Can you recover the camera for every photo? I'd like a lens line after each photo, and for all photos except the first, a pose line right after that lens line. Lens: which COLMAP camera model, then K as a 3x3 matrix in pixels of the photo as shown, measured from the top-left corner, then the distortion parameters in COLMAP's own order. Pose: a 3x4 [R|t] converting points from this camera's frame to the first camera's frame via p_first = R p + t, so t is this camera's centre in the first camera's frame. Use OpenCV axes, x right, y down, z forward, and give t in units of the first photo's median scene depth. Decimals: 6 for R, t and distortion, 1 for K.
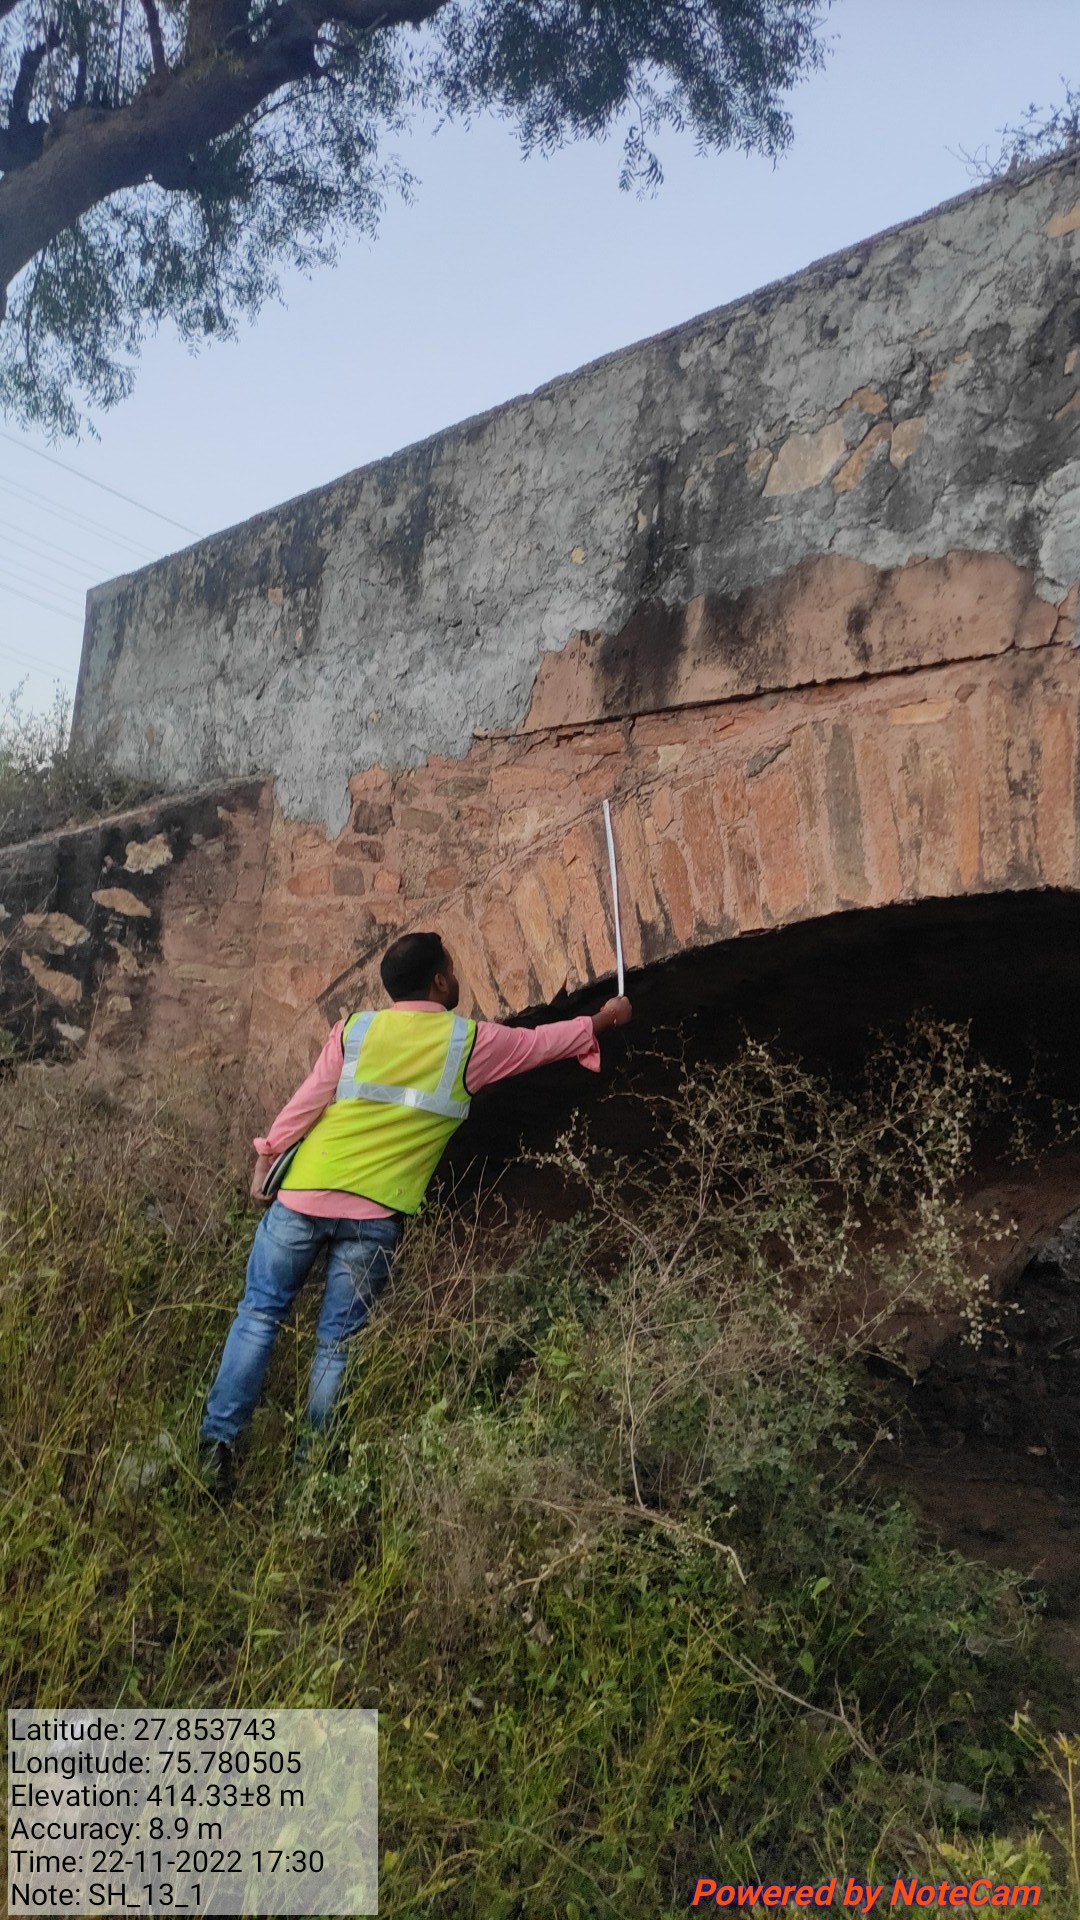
lens RADIAL K [[1438.4, 0, 548.1], [0, 1438.4, 951.5], [0, 0, 1]] dist [0.076248, -0.108731]
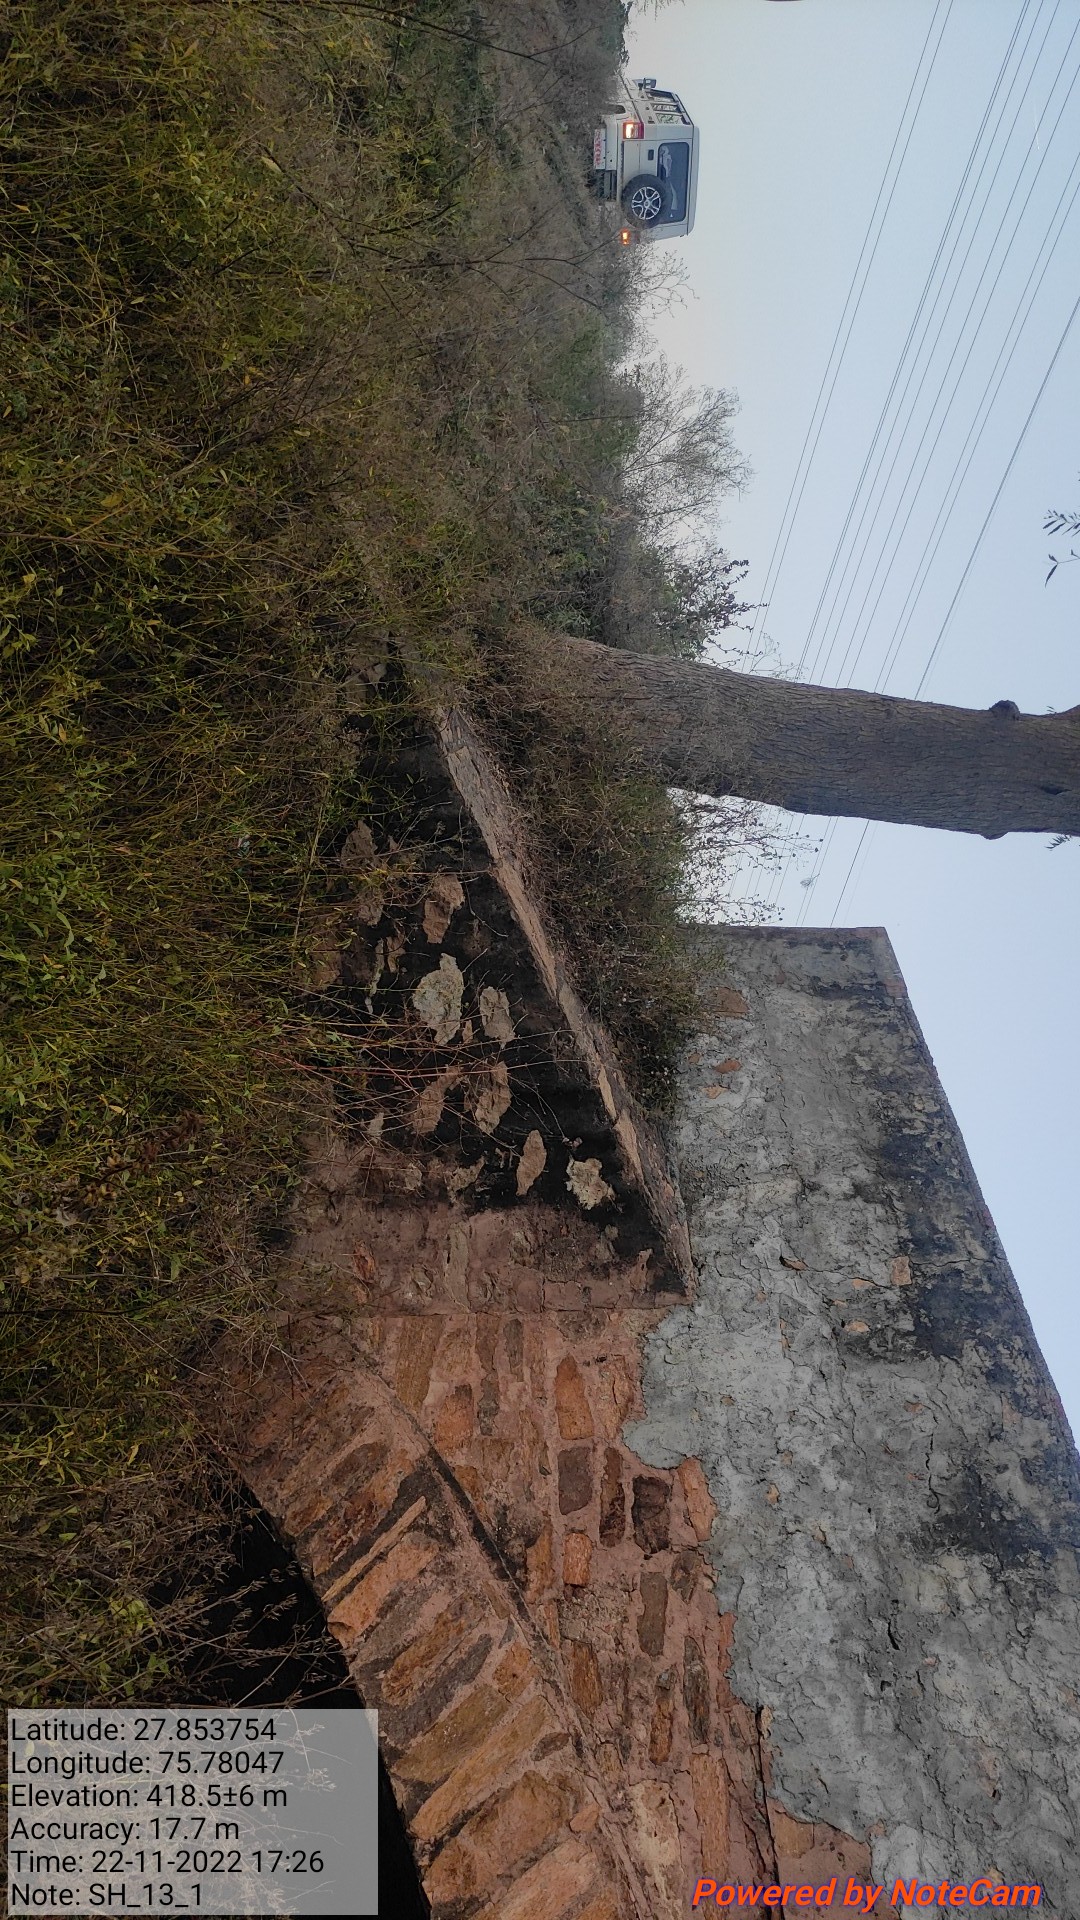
lens RADIAL K [[1407.0, 0, 551.3], [0, 1407.0, 958.3], [0, 0, 1]] dist [0.069221, -0.071036]
pose [[0.090343, 0.995875, 0.008448, -0.530898], [-0.995846, 0.090236, 0.012211, -0.085056], [0.011398, -0.009516, 0.999890, 0.200552]]
